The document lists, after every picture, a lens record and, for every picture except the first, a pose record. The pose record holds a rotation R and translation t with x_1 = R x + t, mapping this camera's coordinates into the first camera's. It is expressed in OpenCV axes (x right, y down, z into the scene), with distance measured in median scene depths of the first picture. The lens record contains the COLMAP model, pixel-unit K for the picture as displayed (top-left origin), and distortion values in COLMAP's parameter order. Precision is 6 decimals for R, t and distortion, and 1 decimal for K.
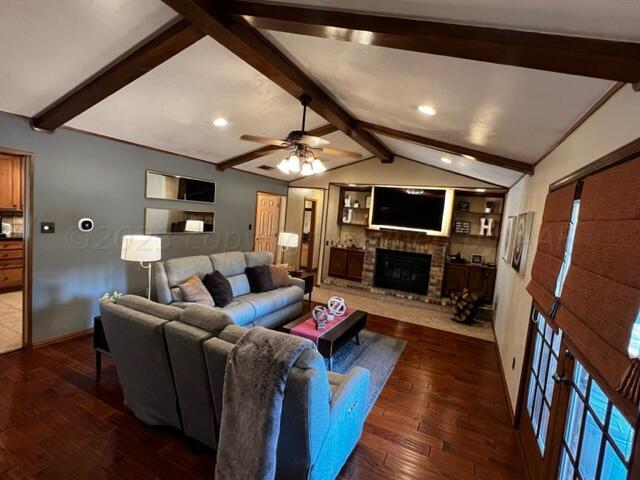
lens RADIAL K [[313.9, 0, 320.0], [0, 313.9, 240.0], [0, 0, 1]] dist [-0.000432, 0.000007]
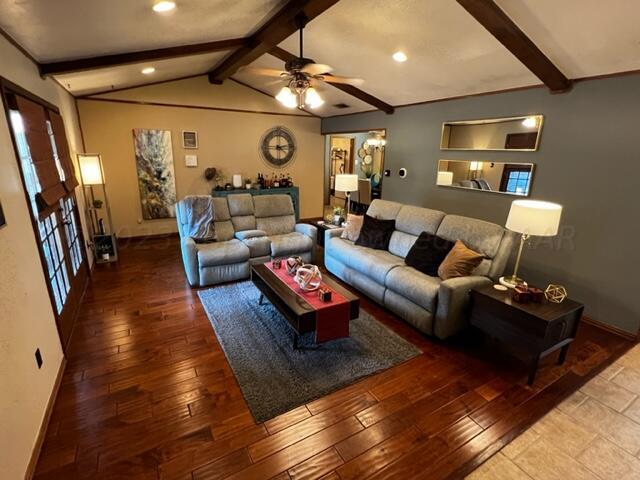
lens RADIAL K [[313.9, 0, 320.0], [0, 313.9, 240.0], [0, 0, 1]] dist [-0.000432, 0.000007]
pose [[-0.546978, 0.136532, -0.825938, 0.390919], [-0.135895, 0.959044, 0.248531, -0.033716], [0.826043, 0.248182, -0.506022, 0.854166]]
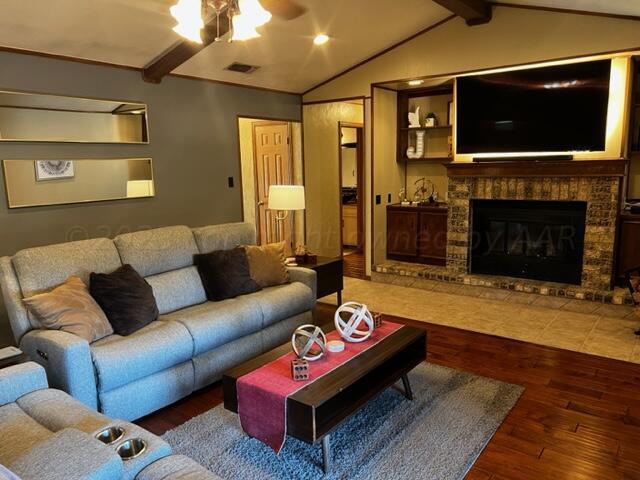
lens RADIAL K [[487.9, 0, 320.0], [0, 487.9, 240.0], [0, 0, 1]] dist [0.060999, -0.073111]
pose [[0.976506, -0.076191, -0.201569, 0.102187], [0.090007, 0.994115, 0.060280, 0.023363], [0.195790, -0.077006, 0.977618, 0.168071]]
